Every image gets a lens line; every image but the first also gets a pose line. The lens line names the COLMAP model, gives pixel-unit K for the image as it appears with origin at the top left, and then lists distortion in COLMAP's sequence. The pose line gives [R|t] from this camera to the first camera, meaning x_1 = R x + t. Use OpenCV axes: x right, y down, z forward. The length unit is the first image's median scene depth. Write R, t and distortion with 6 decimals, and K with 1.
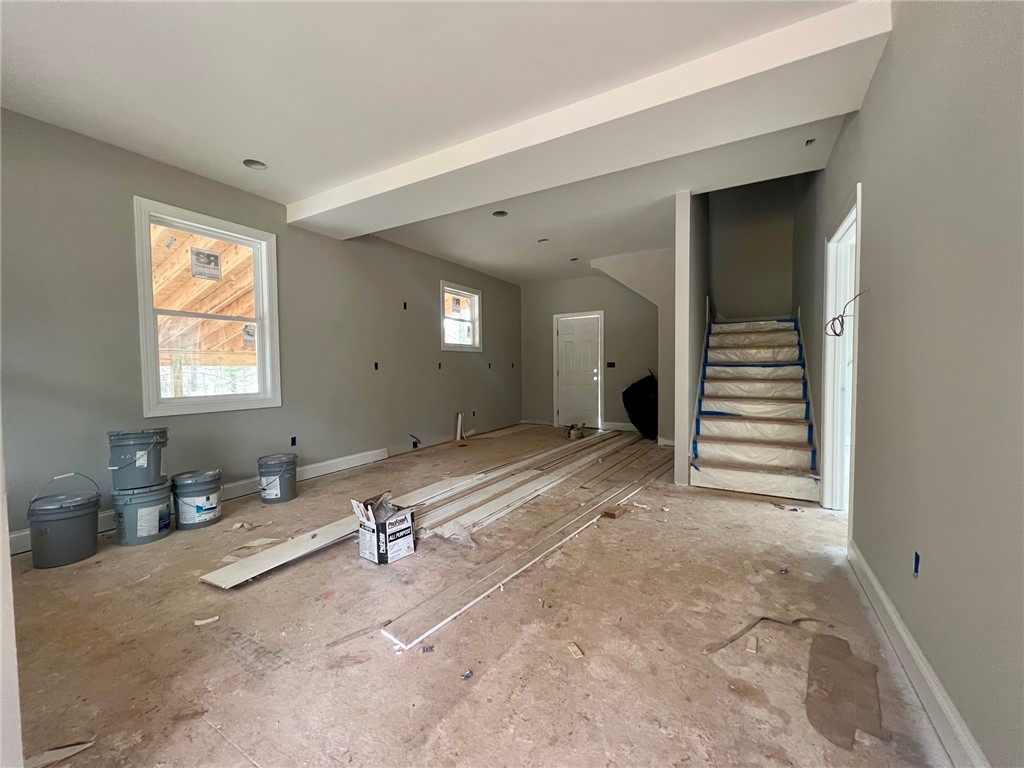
lens RADIAL K [[415.8, 0, 509.1], [0, 415.8, 379.5], [0, 0, 1]] dist [-0.004052, 0.000550]
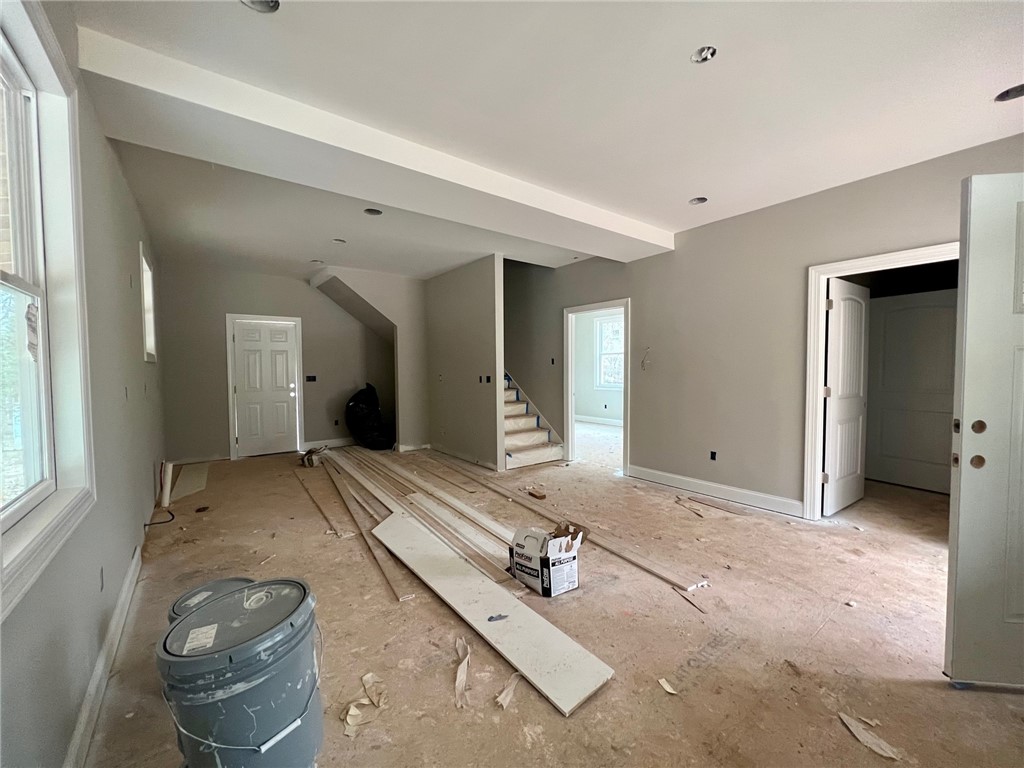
lens RADIAL K [[415.8, 0, 511.5], [0, 415.8, 378.8], [0, 0, 1]] dist [-0.004052, 0.000550]
pose [[0.364530, -0.017756, 0.931022, -0.826792], [0.028967, 0.999551, 0.007721, -0.054455], [-0.930741, 0.024155, 0.364880, 0.474968]]
